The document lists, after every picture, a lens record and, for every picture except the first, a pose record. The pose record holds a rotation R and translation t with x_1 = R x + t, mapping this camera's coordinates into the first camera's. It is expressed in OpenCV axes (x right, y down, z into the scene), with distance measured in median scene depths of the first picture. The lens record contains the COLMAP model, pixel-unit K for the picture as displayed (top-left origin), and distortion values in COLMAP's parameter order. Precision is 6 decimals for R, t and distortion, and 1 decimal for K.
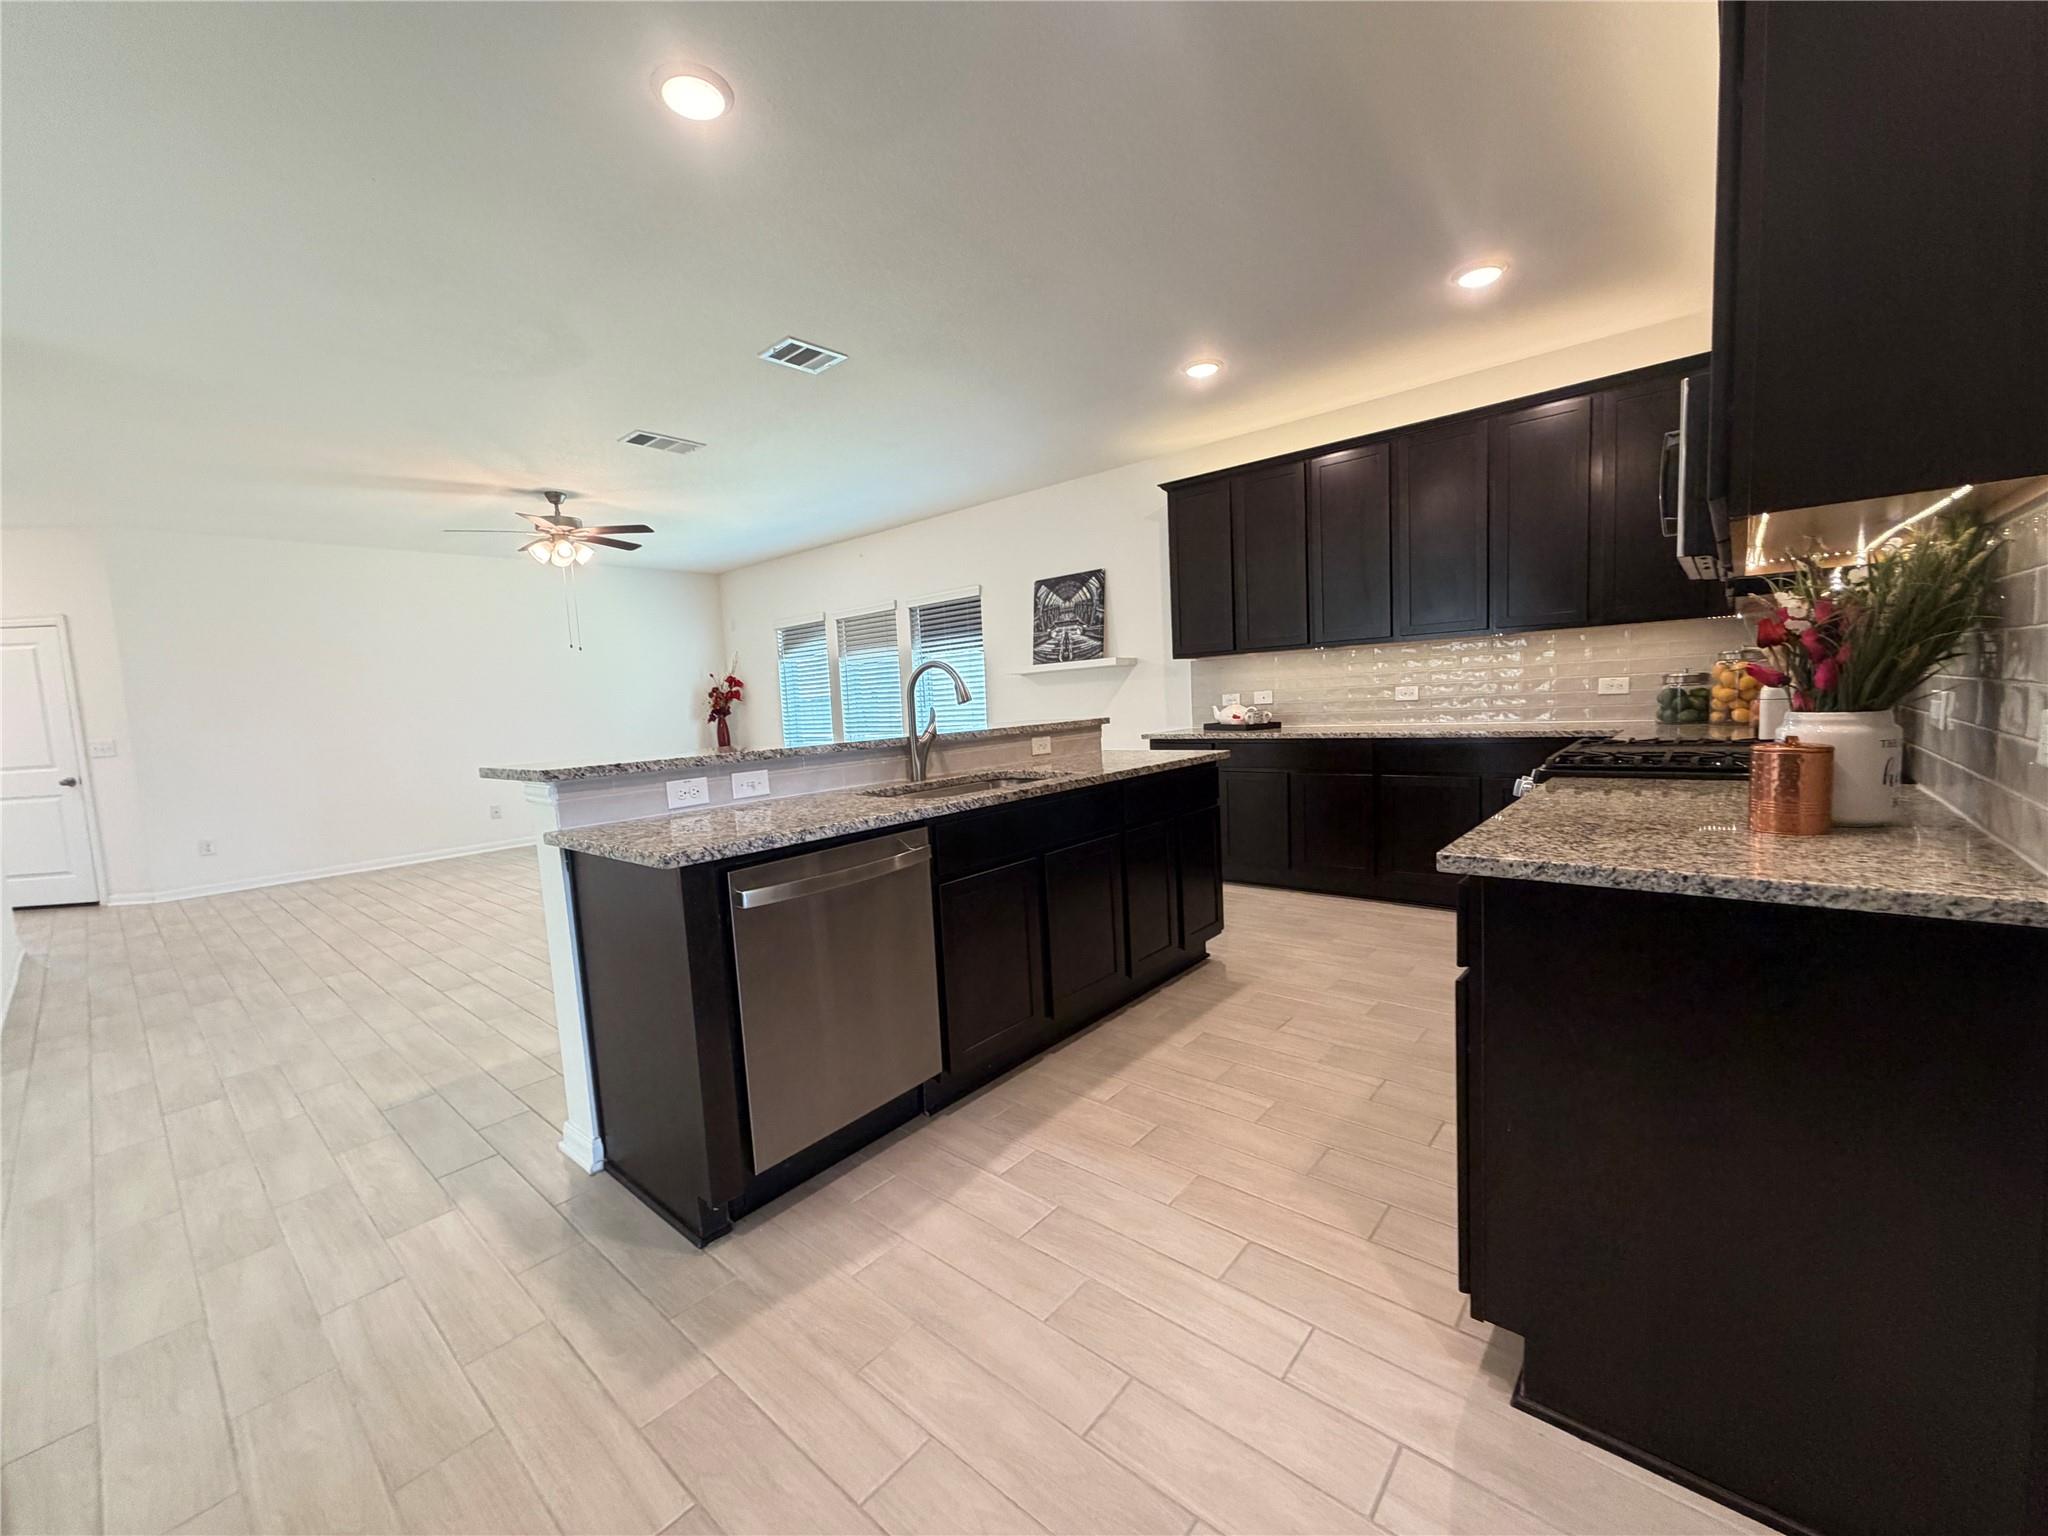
lens RADIAL K [[818.1, 0, 1023.0], [0, 818.1, 768.2], [0, 0, 1]] dist [-0.001503, 0.000986]
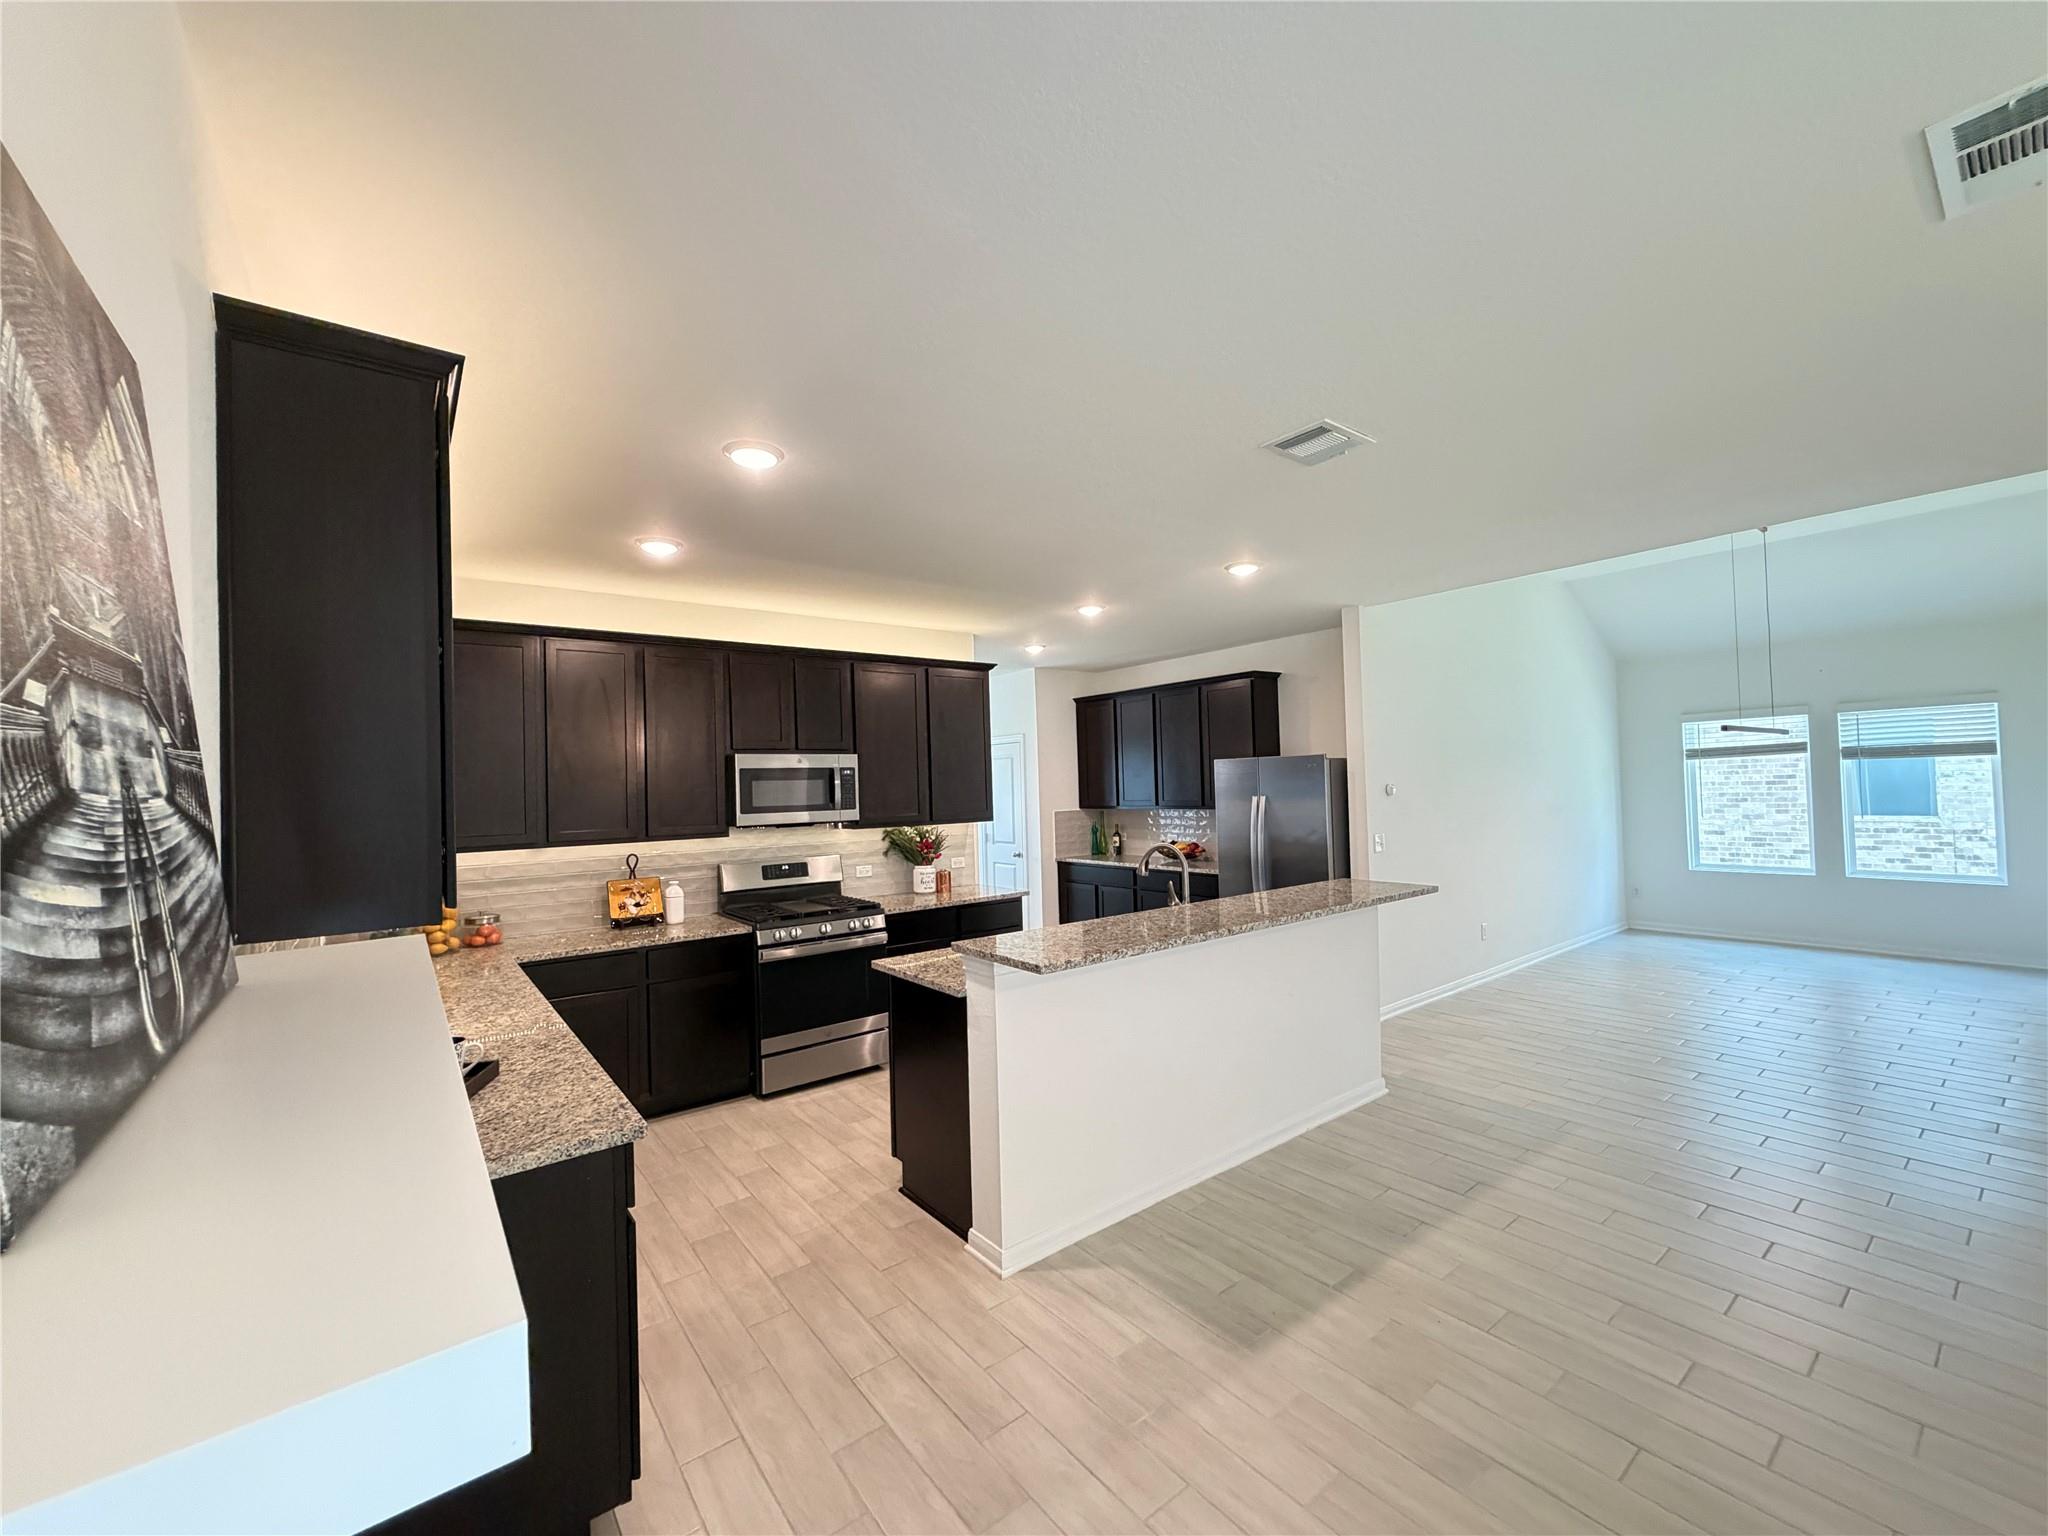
lens RADIAL K [[818.1, 0, 1020.1], [0, 818.1, 771.6], [0, 0, 1]] dist [-0.001503, 0.000986]
pose [[-0.975566, 0.085639, 0.202328, -0.075521], [0.099088, 0.993428, 0.057288, -0.164653], [-0.196093, 0.075936, -0.977641, 1.109788]]
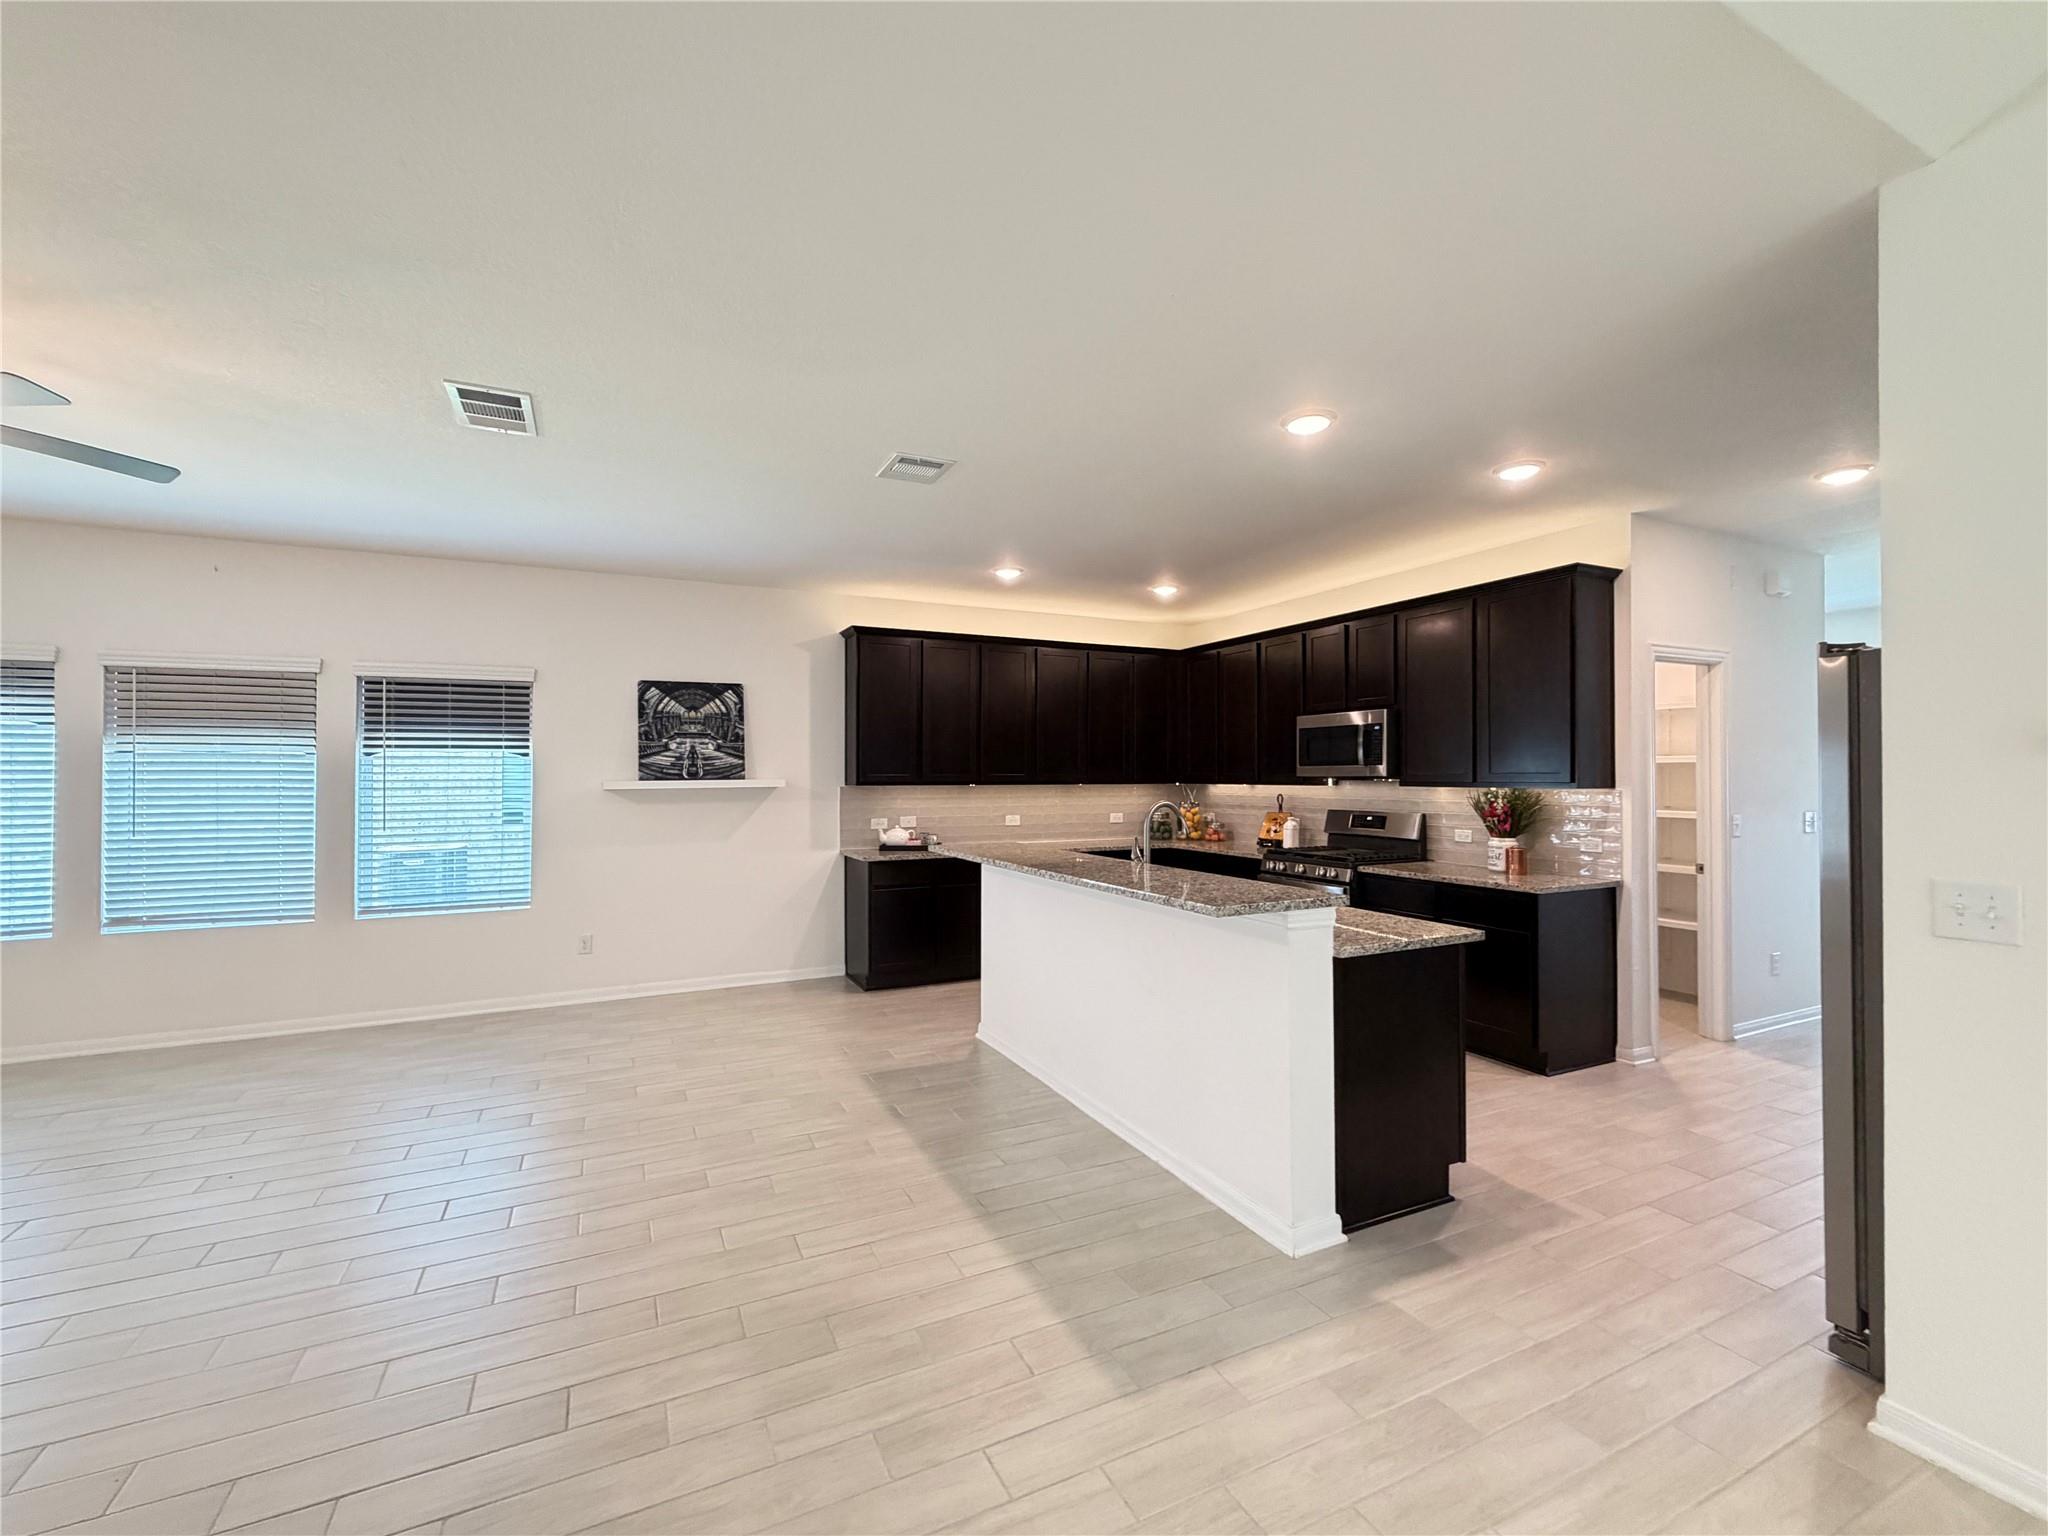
lens RADIAL K [[866.0, 0, 1025.7], [0, 866.0, 771.8], [0, 0, 1]] dist [-0.000275, 0.000407]
pose [[0.394366, 0.056447, 0.917218, -0.683634], [0.062806, 0.994122, -0.088184, -0.033694], [-0.916805, 0.092384, 0.388502, 0.317880]]
